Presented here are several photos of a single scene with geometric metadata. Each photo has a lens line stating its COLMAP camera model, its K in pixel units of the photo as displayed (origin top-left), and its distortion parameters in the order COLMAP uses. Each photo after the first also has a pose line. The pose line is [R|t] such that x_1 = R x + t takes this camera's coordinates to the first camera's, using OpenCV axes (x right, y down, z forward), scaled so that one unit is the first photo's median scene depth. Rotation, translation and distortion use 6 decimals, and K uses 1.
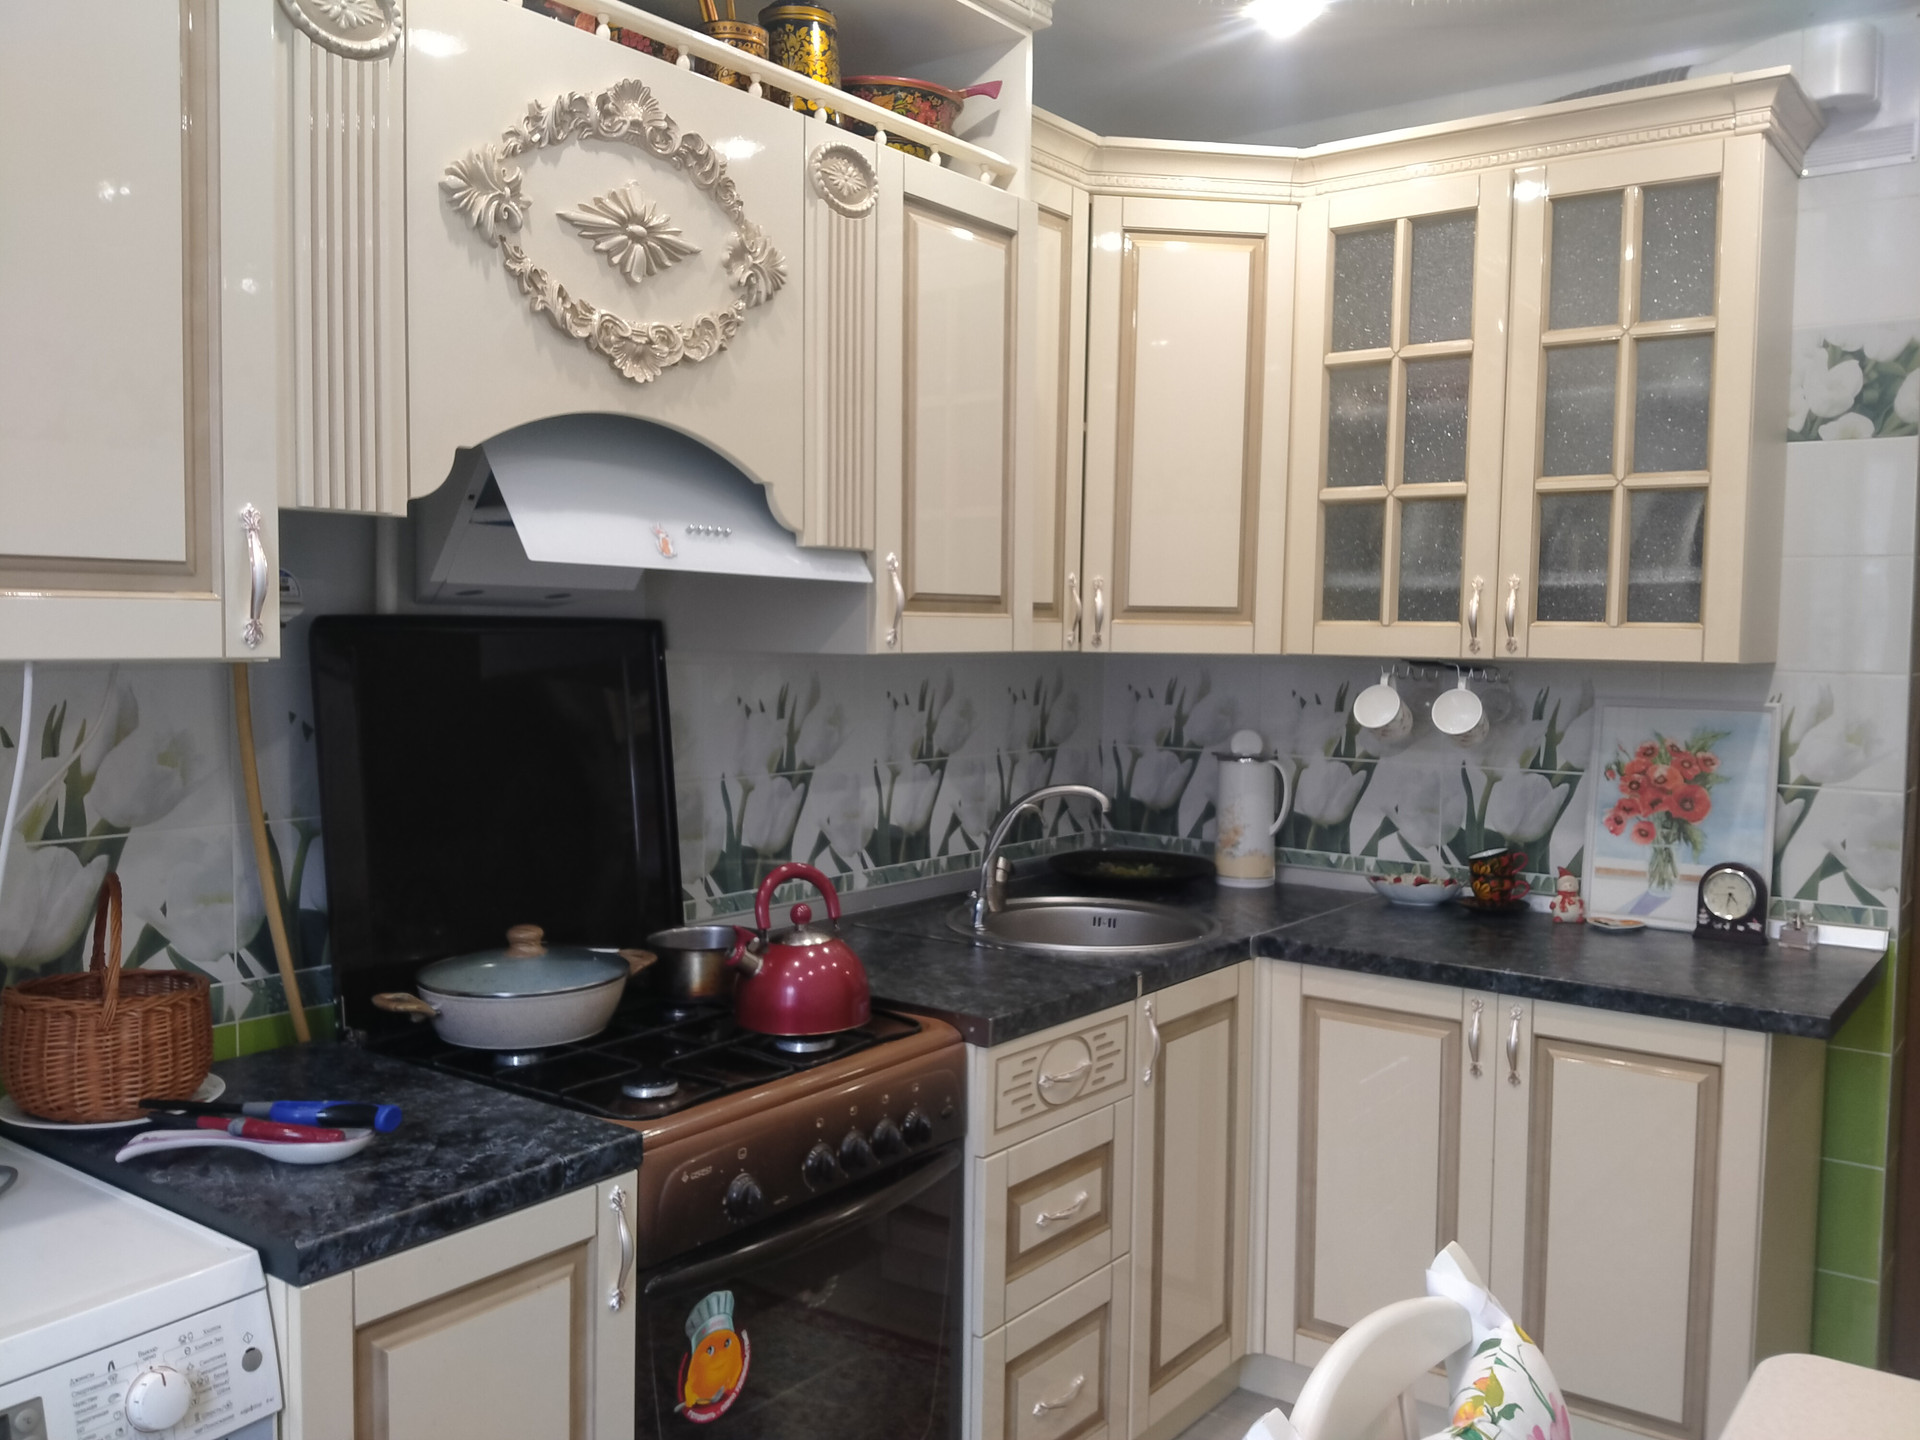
lens RADIAL K [[1583.2, 0, 928.6], [0, 1583.2, 728.5], [0, 0, 1]] dist [0.000888, -0.089746]
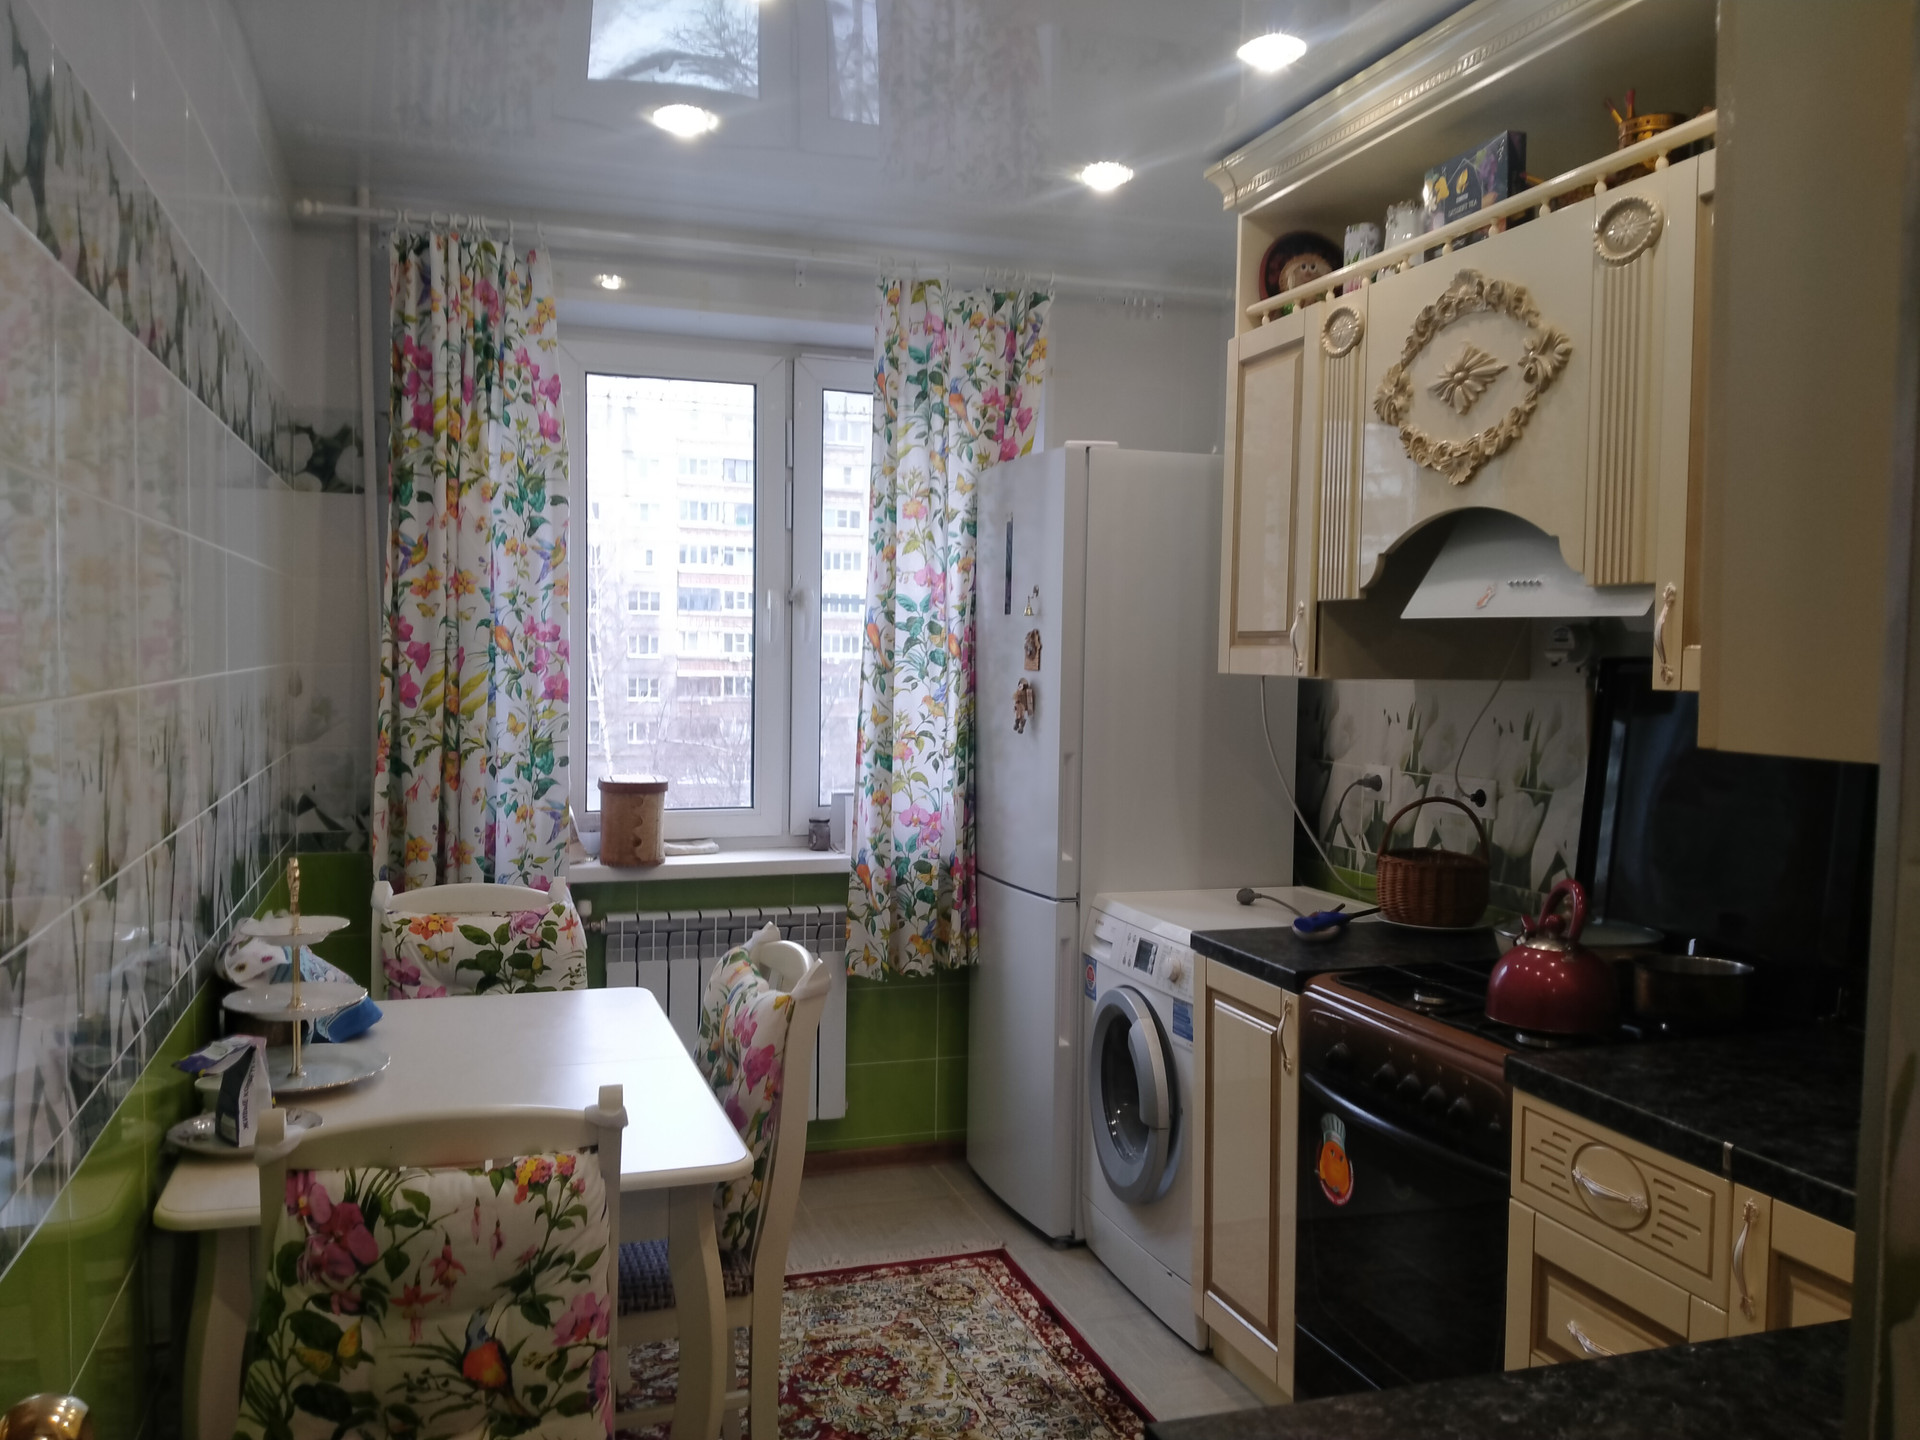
lens RADIAL K [[1584.6, 0, 970.3], [0, 1584.6, 728.8], [0, 0, 1]] dist [0.126891, -0.310915]
pose [[-0.578474, 0.020992, -0.815431, 1.361262], [-0.066936, 0.995076, 0.073102, -0.091012], [0.812950, 0.096870, -0.574220, 1.665978]]
